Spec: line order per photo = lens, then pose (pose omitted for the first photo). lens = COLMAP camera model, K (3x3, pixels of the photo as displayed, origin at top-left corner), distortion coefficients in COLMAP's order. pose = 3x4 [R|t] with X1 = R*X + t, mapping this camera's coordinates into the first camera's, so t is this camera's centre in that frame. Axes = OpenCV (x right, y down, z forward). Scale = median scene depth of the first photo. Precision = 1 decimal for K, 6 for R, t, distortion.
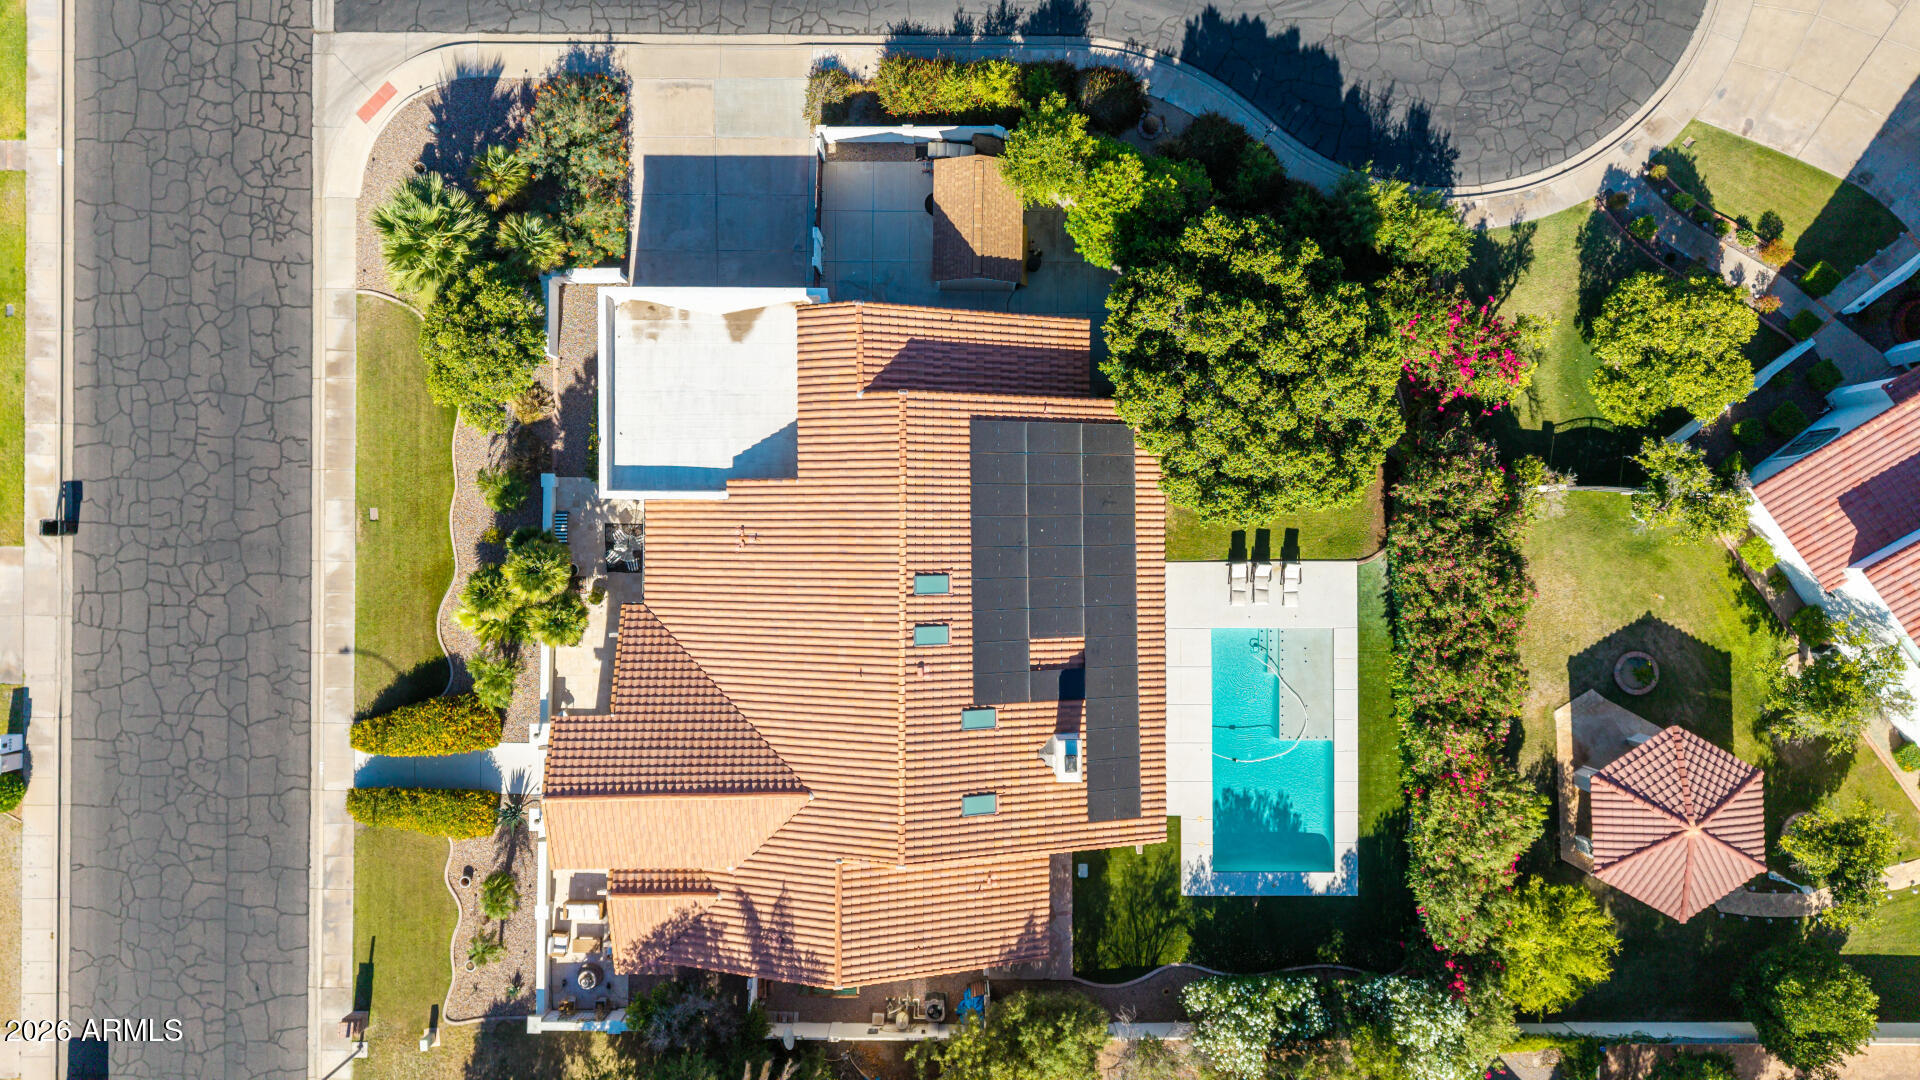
lens RADIAL K [[1271.4, 0, 960.0], [0, 1271.4, 540.0], [0, 0, 1]] dist [0.024995, -0.037604]
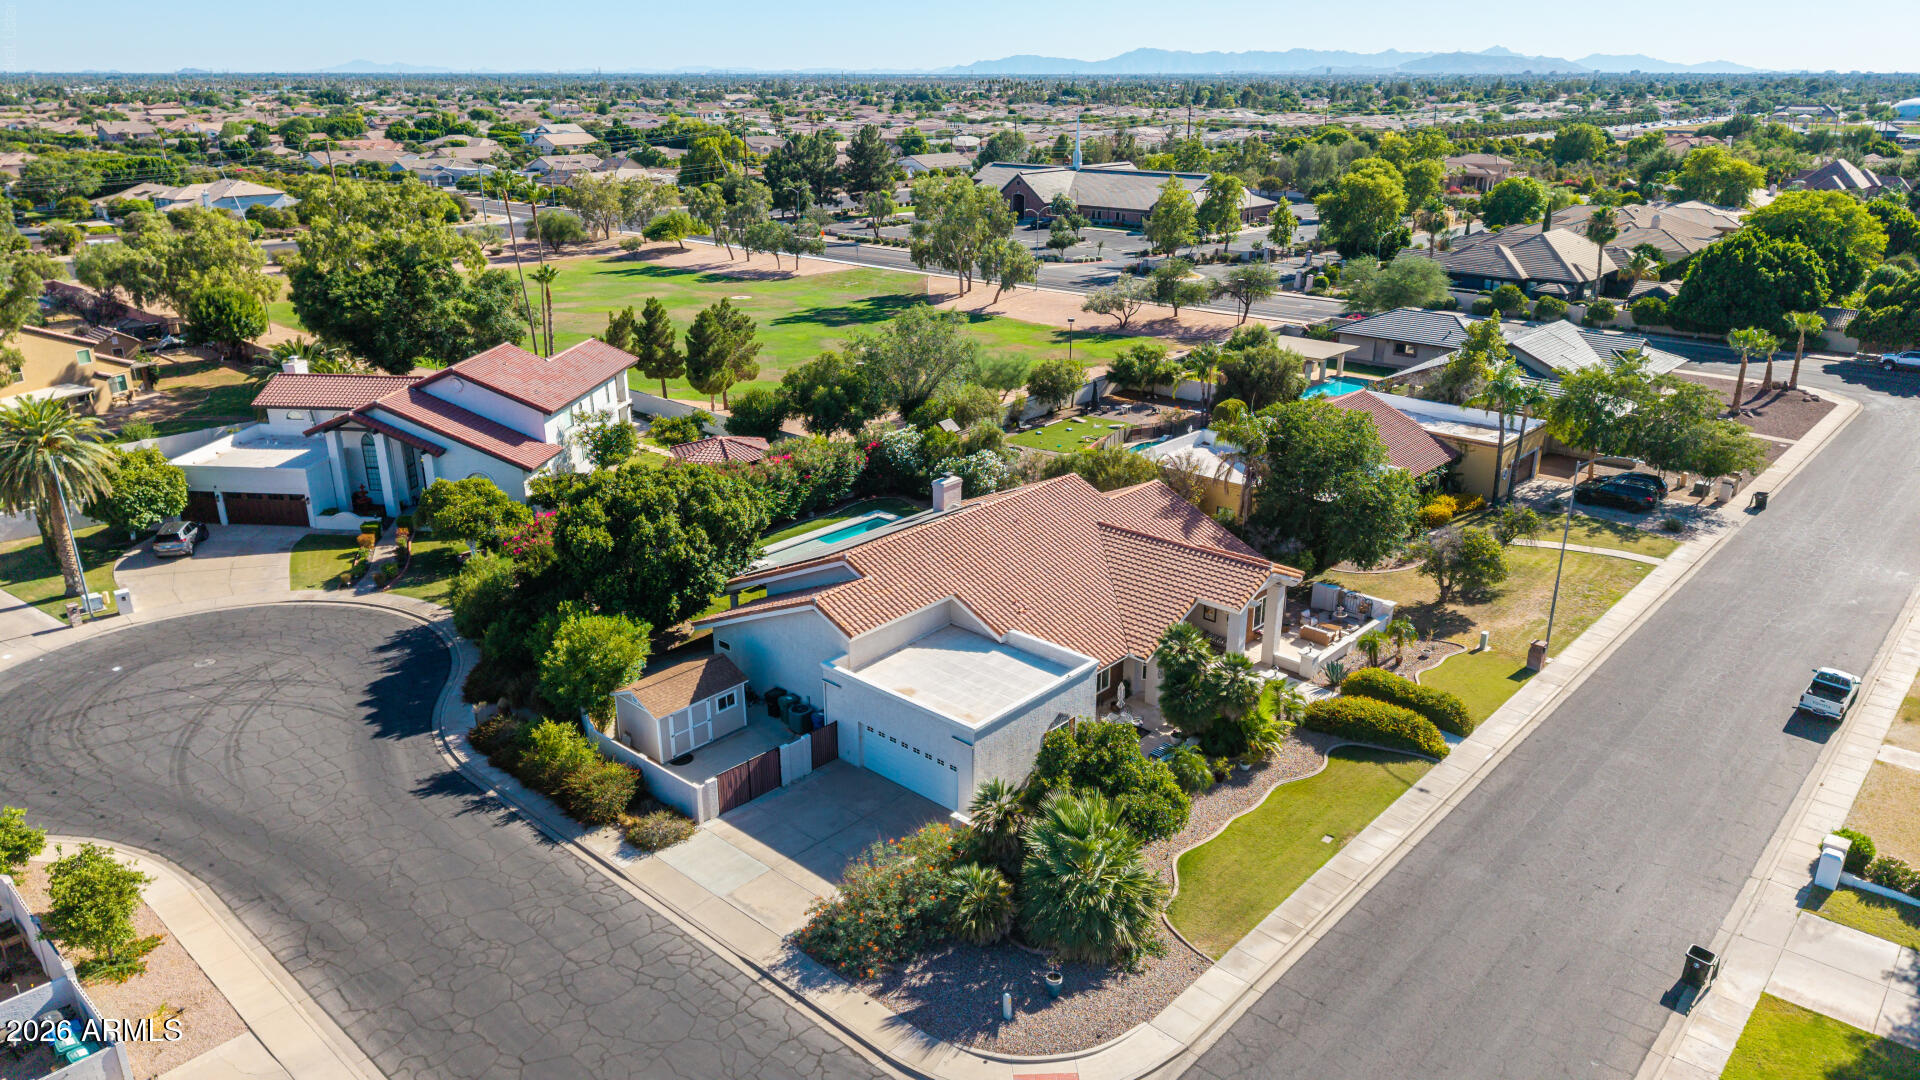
lens RADIAL K [[1271.4, 0, 960.0], [0, 1271.4, 540.0], [0, 0, 1]] dist [0.024995, -0.037604]
pose [[-0.743044, -0.231085, 0.628081, -0.792463], [0.669169, -0.242629, 0.702384, -0.795497], [-0.009920, 0.942195, 0.334919, 0.488955]]
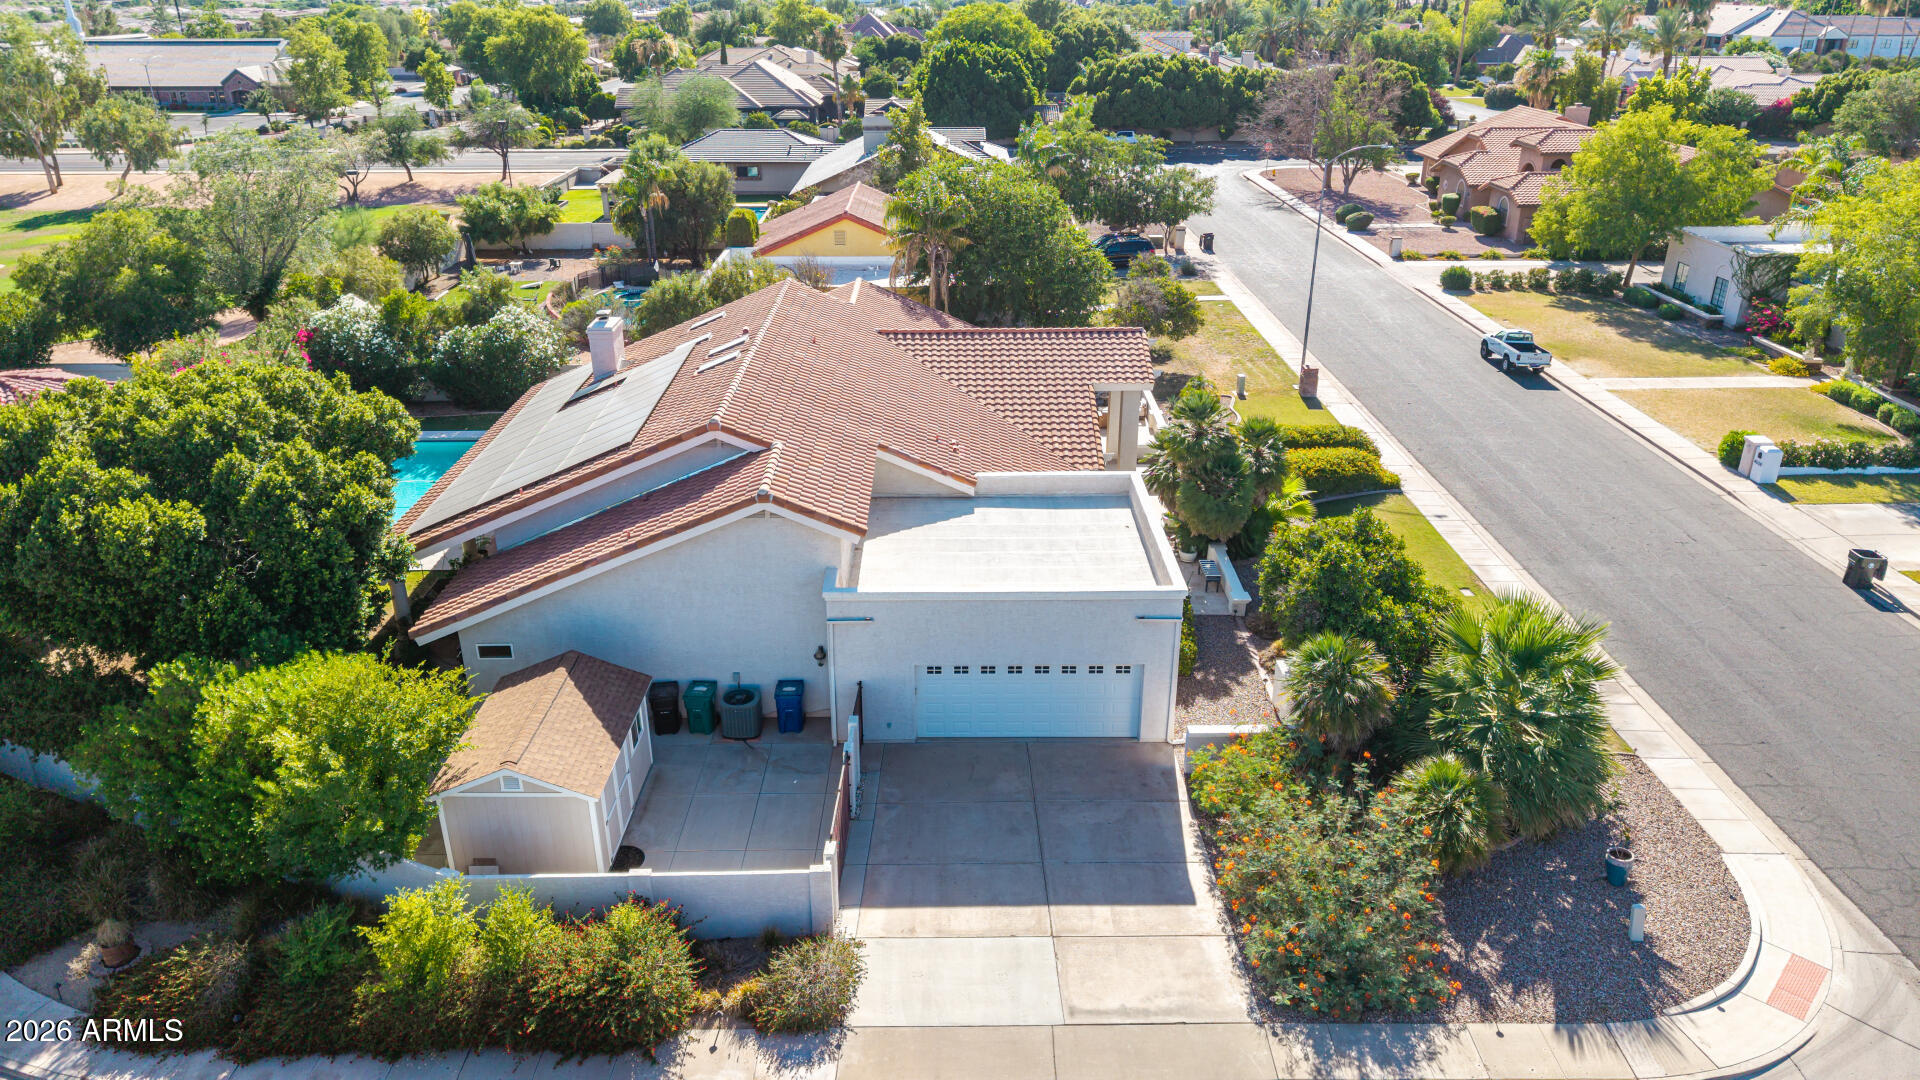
lens RADIAL K [[1271.4, 0, 960.0], [0, 1271.4, 540.0], [0, 0, 1]] dist [0.024995, -0.037604]
pose [[-0.999969, -0.001056, -0.007781, -0.150284], [-0.006739, -0.393186, 0.919434, -0.704300], [-0.004030, 0.919458, 0.393167, 0.673367]]
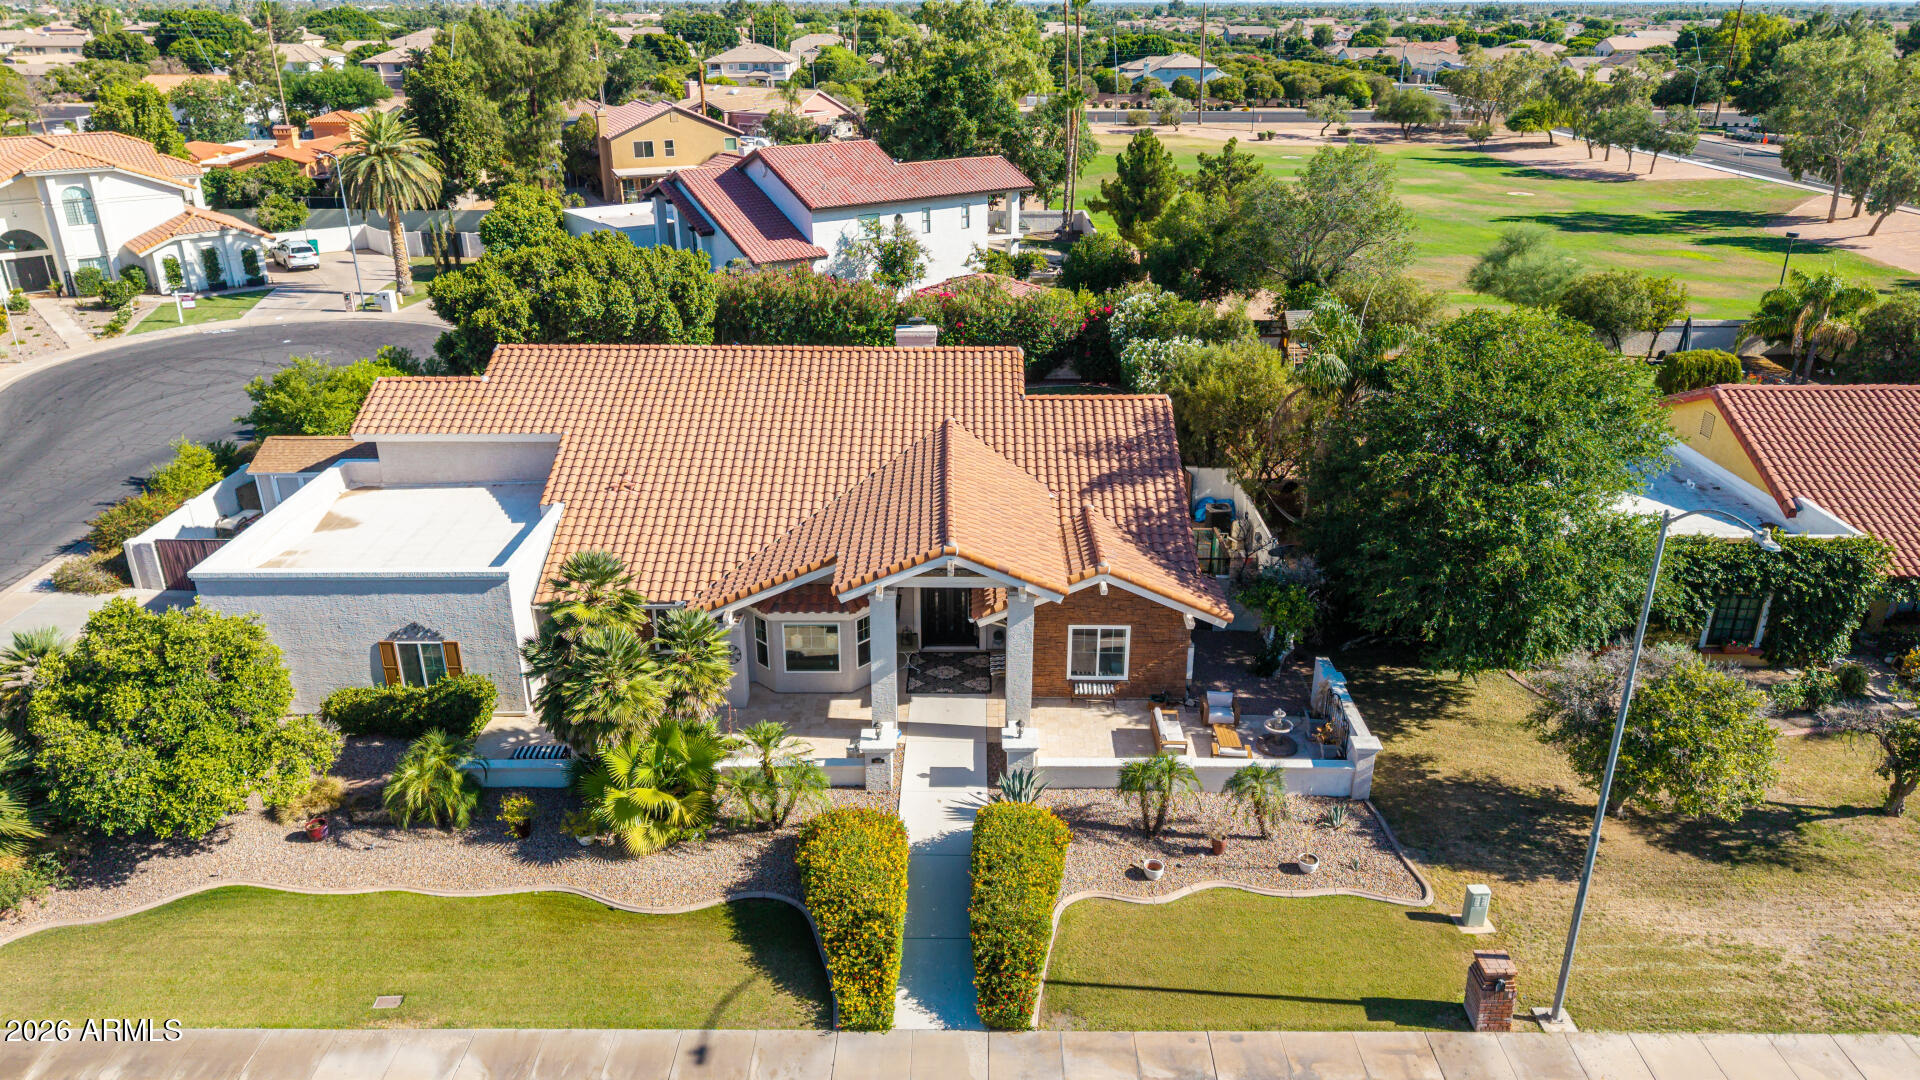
lens RADIAL K [[1287.6, 0, 962.8], [0, 1287.6, 529.9], [0, 0, 1]] dist [0.039563, -0.061460]
pose [[-0.007166, -0.379276, 0.925256, -0.827420], [0.999898, 0.008749, 0.011330, 0.179598], [-0.012392, 0.925242, 0.379175, 0.663262]]
